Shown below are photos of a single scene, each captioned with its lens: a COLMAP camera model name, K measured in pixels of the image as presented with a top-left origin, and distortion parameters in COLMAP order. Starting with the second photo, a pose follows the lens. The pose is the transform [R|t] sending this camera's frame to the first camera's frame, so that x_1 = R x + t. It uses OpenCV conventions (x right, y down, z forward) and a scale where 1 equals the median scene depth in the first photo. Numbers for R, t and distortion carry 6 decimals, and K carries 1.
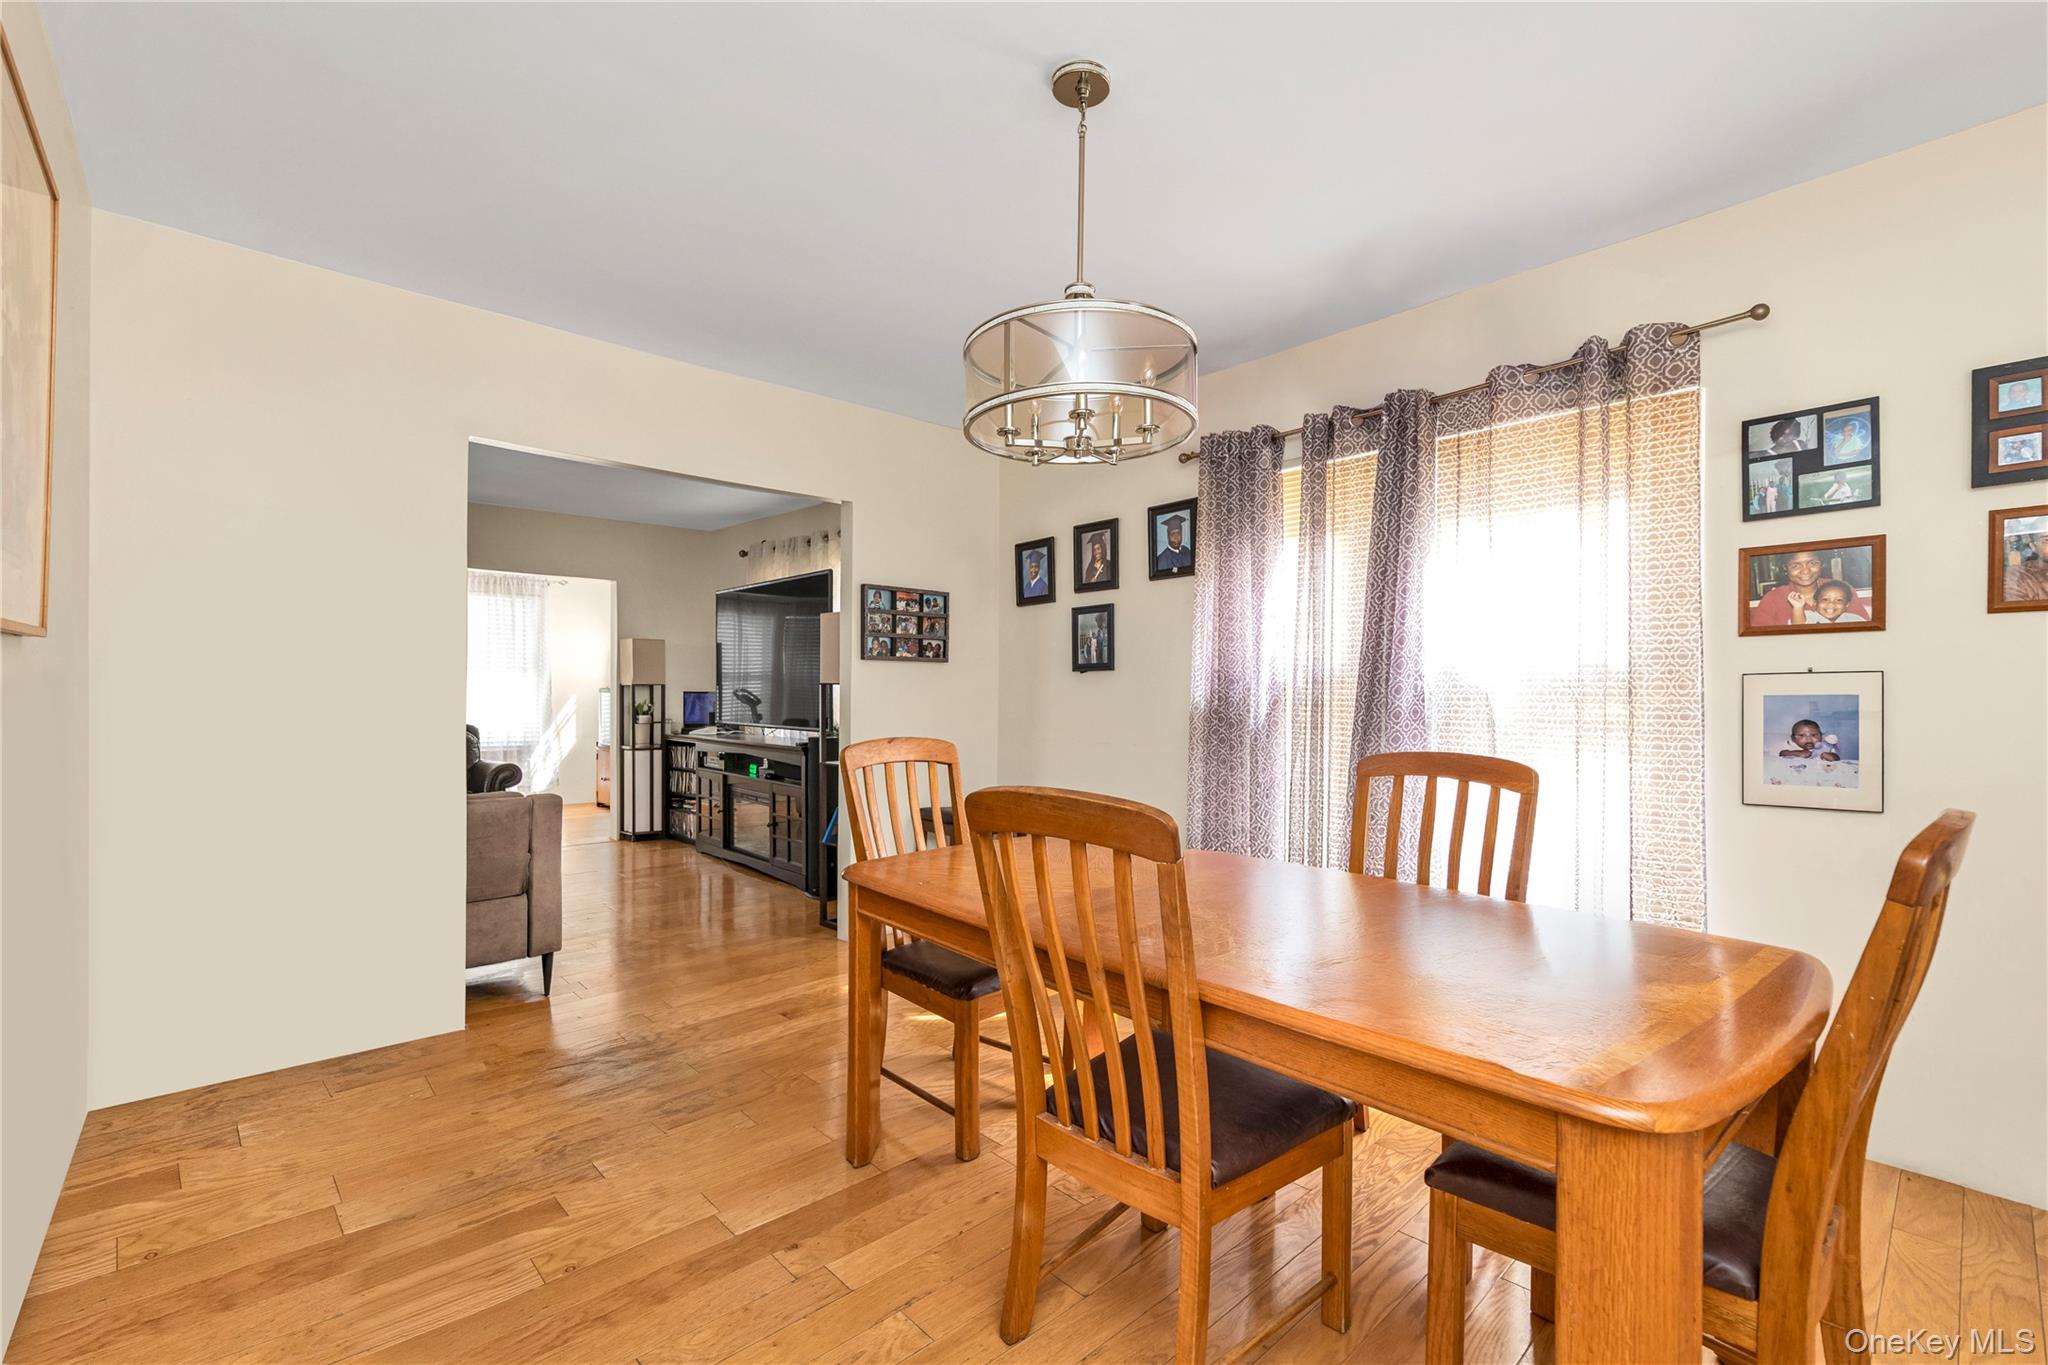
lens RADIAL K [[870.9, 0, 1015.6], [0, 870.9, 690.1], [0, 0, 1]] dist [-0.000102, -0.000011]
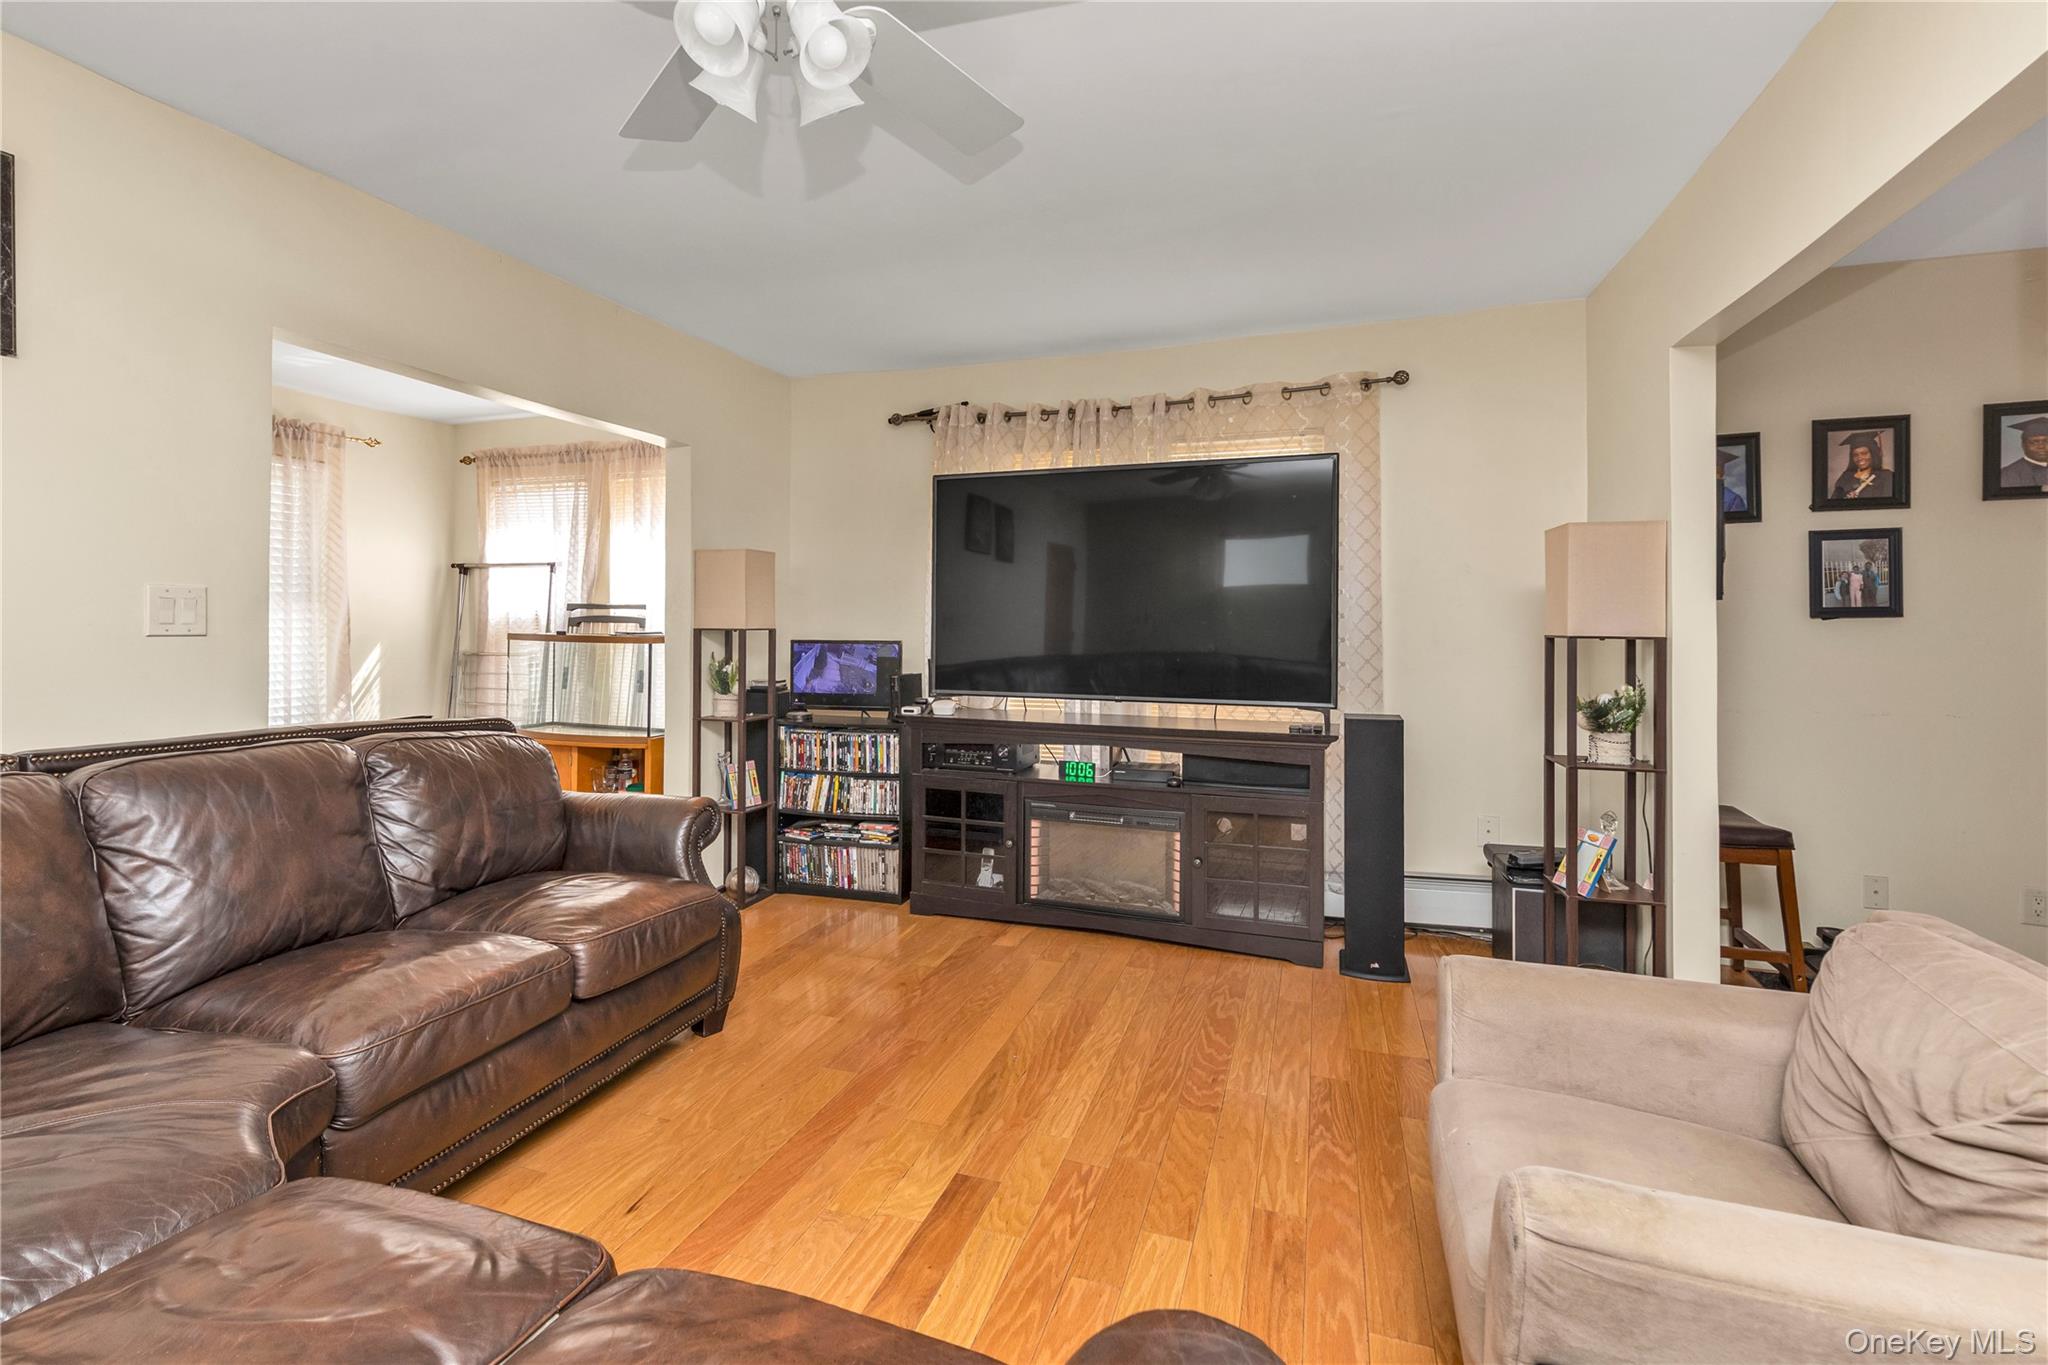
lens RADIAL K [[891.5, 0, 1018.1], [0, 891.5, 608.6], [0, 0, 1]] dist [-0.000103, -0.000035]
pose [[0.887123, 0.005776, 0.461497, -0.891366], [0.000920, 0.999898, -0.014282, -0.019116], [-0.461532, 0.013095, 0.887027, 0.651514]]
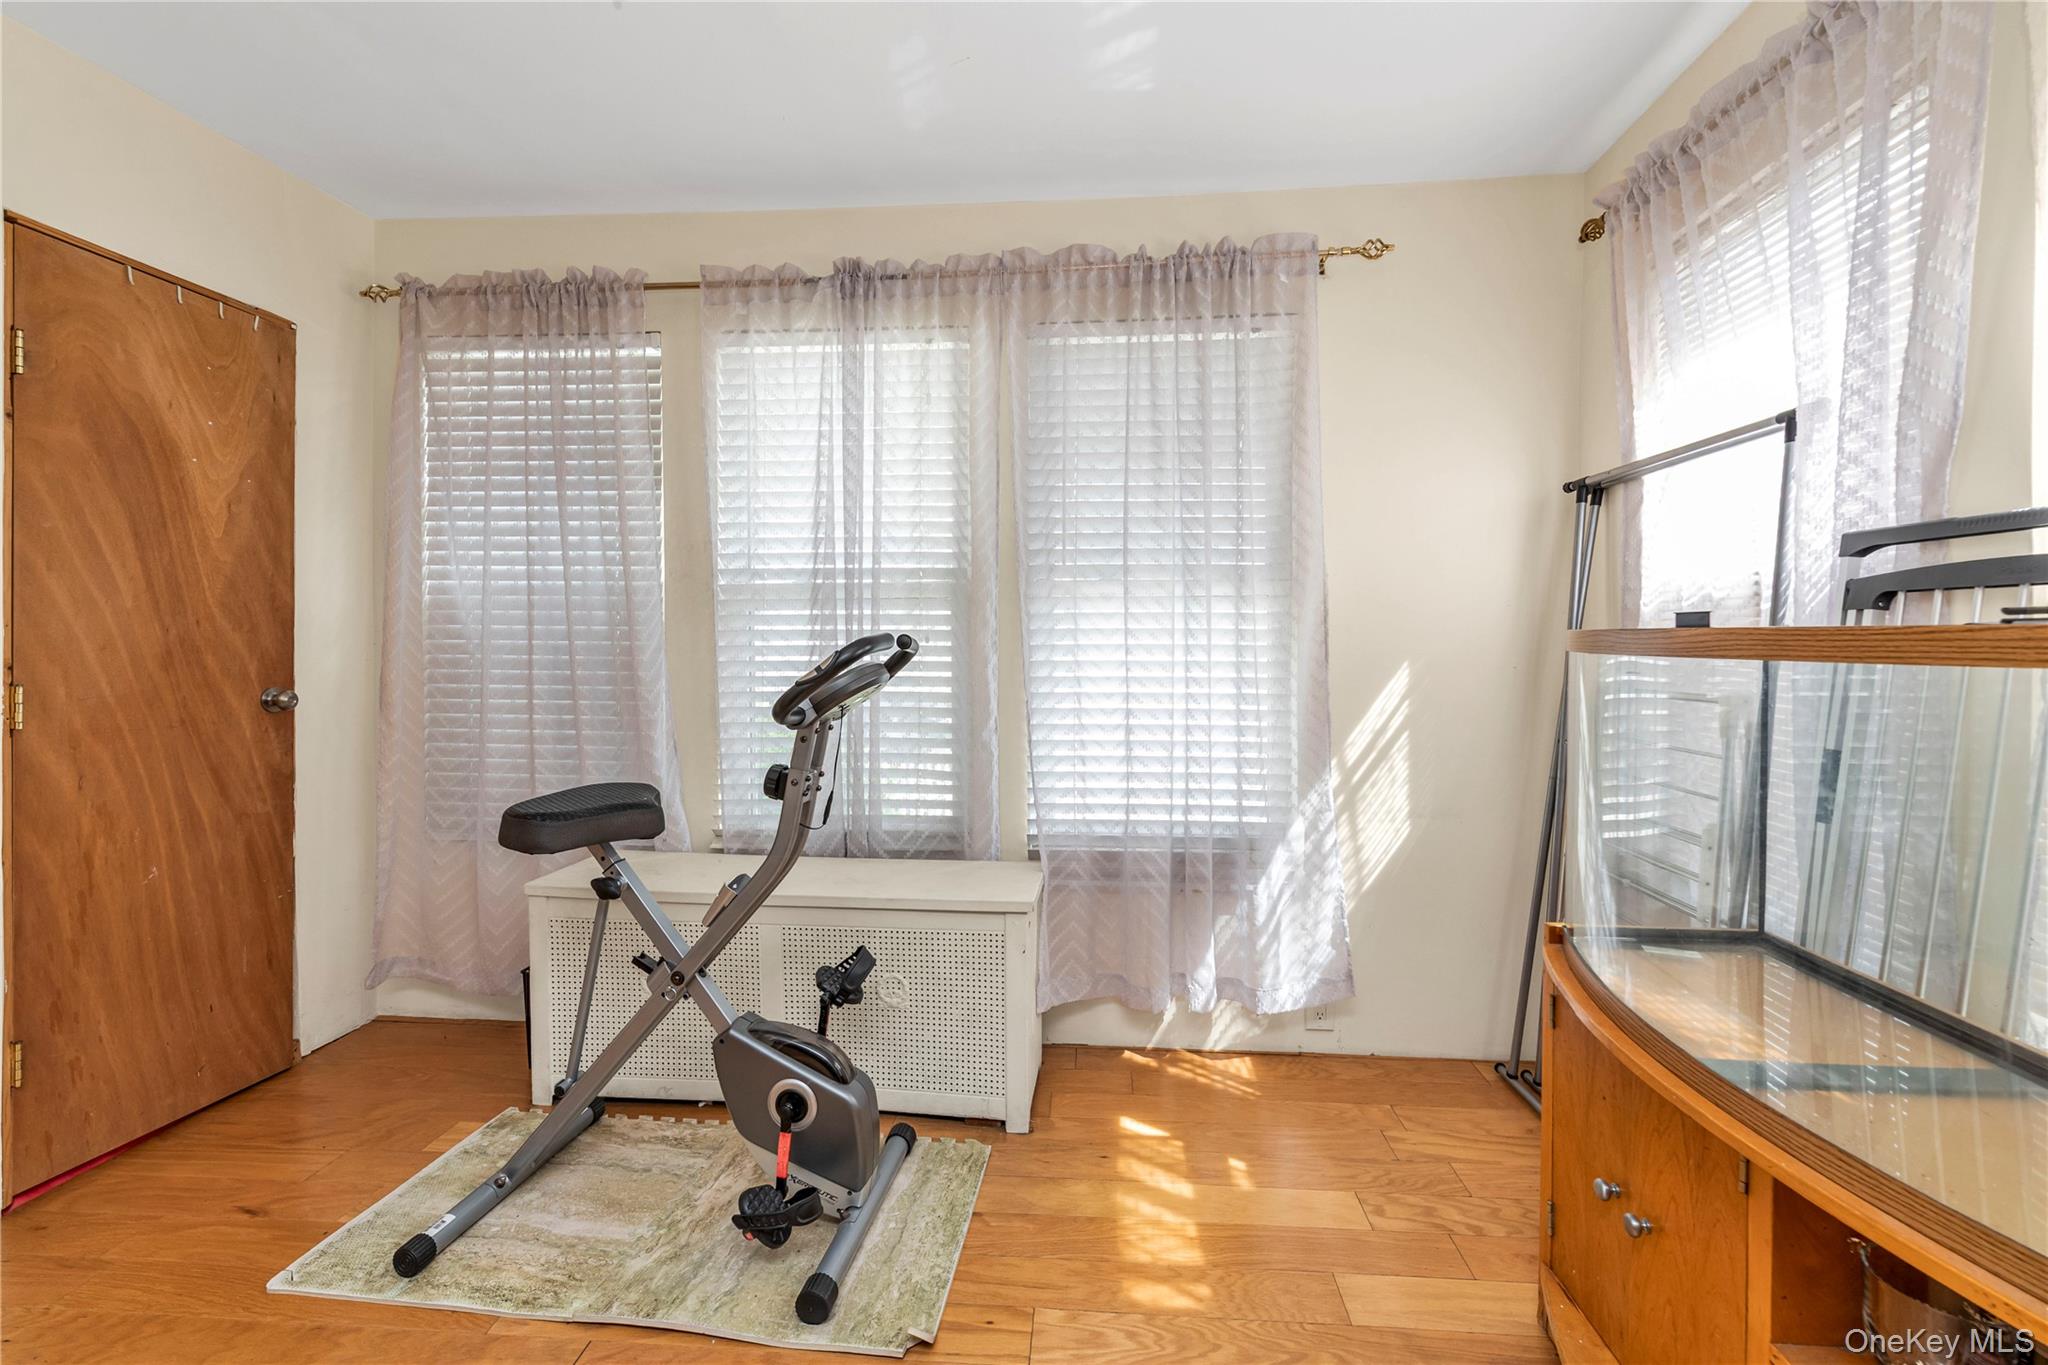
lens RADIAL K [[870.9, 0, 1015.6], [0, 870.9, 690.1], [0, 0, 1]] dist [-0.000102, -0.000011]
pose [[0.652288, 0.020322, -0.757699, -0.820202], [0.008267, 0.999390, 0.033921, 0.007454], [0.757926, -0.028390, 0.651722, 1.574257]]
